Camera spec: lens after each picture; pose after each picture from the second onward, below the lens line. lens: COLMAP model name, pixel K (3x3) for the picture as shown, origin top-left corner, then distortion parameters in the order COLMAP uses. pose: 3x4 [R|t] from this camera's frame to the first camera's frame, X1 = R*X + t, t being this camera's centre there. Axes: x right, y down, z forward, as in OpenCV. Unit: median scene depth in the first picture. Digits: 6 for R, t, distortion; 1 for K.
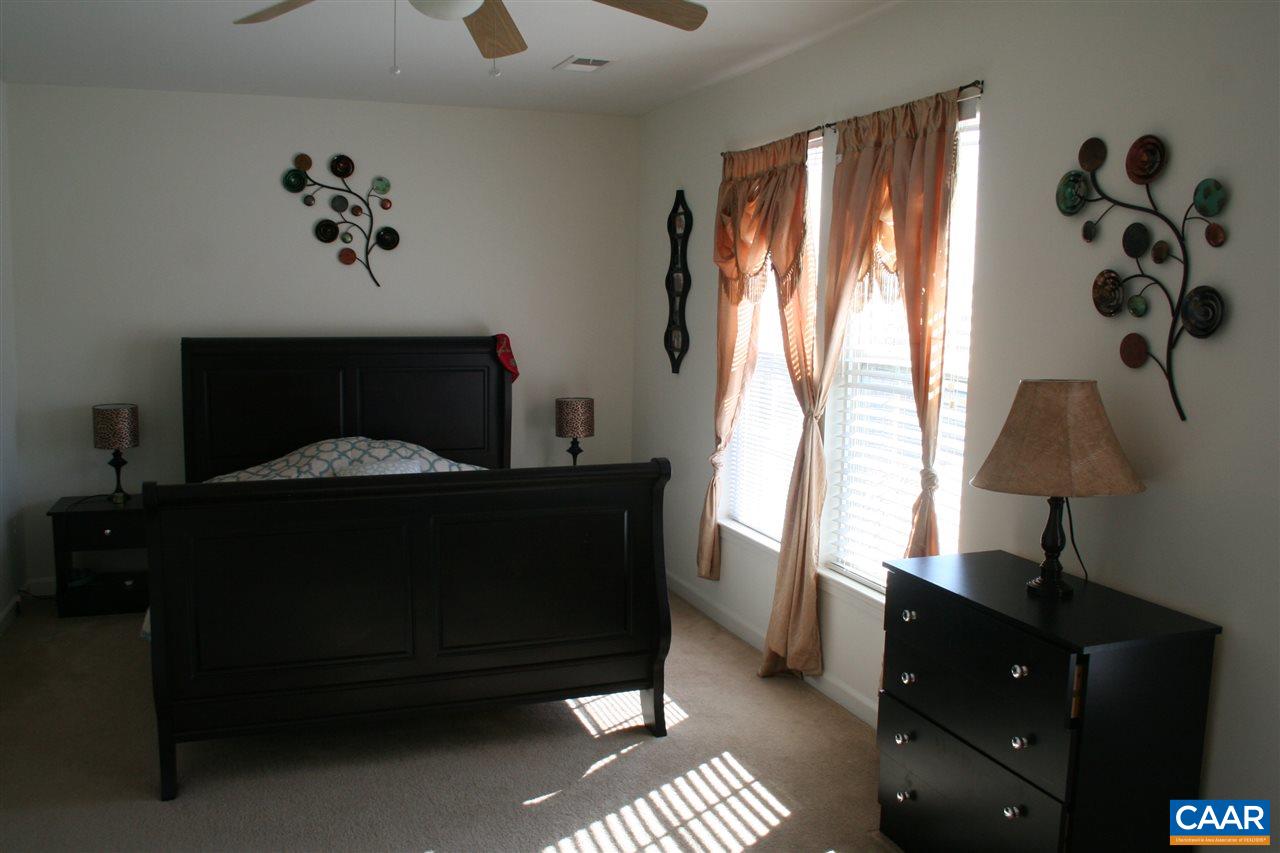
lens RADIAL K [[1082.7, 0, 635.5], [0, 1082.7, 422.2], [0, 0, 1]] dist [-0.129361, 0.102159]
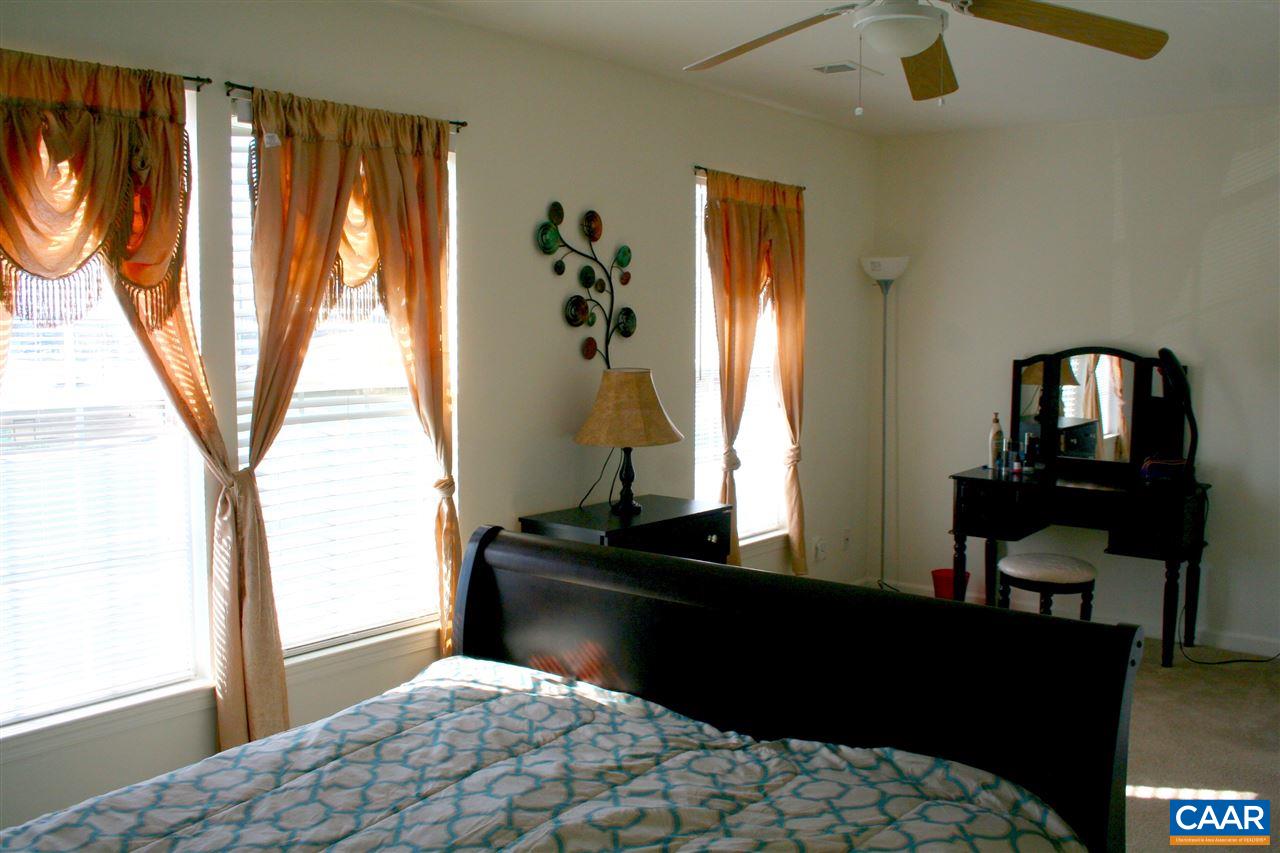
lens RADIAL K [[1082.7, 0, 631.4], [0, 1082.7, 426.2], [0, 0, 1]] dist [-0.129361, 0.102159]
pose [[-0.494102, -0.097810, 0.863884, -0.723158], [0.088615, 0.982811, 0.161959, -0.160779], [-0.864876, 0.156578, -0.476942, 1.335246]]
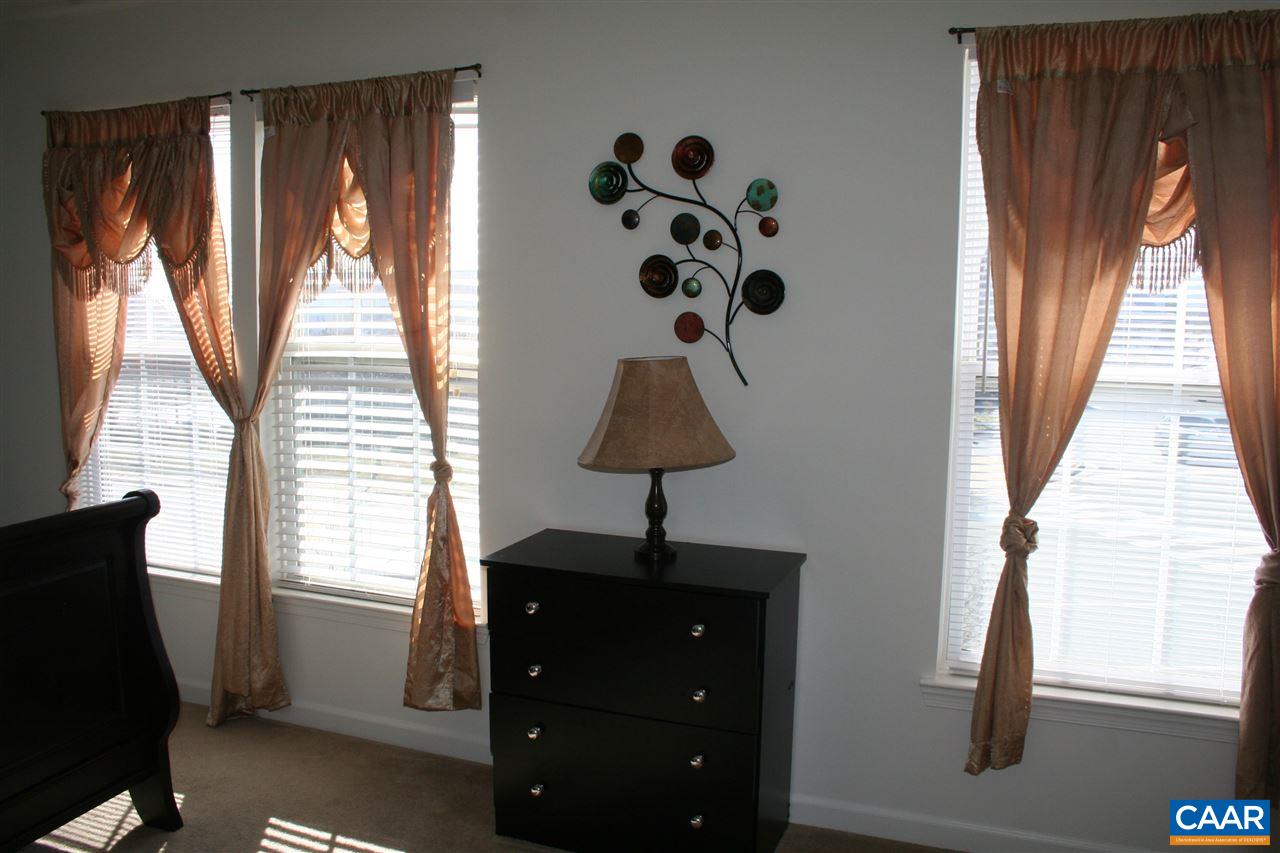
lens RADIAL K [[1082.7, 0, 631.9], [0, 1082.7, 431.3], [0, 0, 1]] dist [-0.129361, 0.102159]
pose [[0.673992, -0.109454, 0.730585, -0.321516], [0.092333, 0.993689, 0.063690, -0.029468], [-0.732946, 0.024530, 0.679844, 0.211912]]
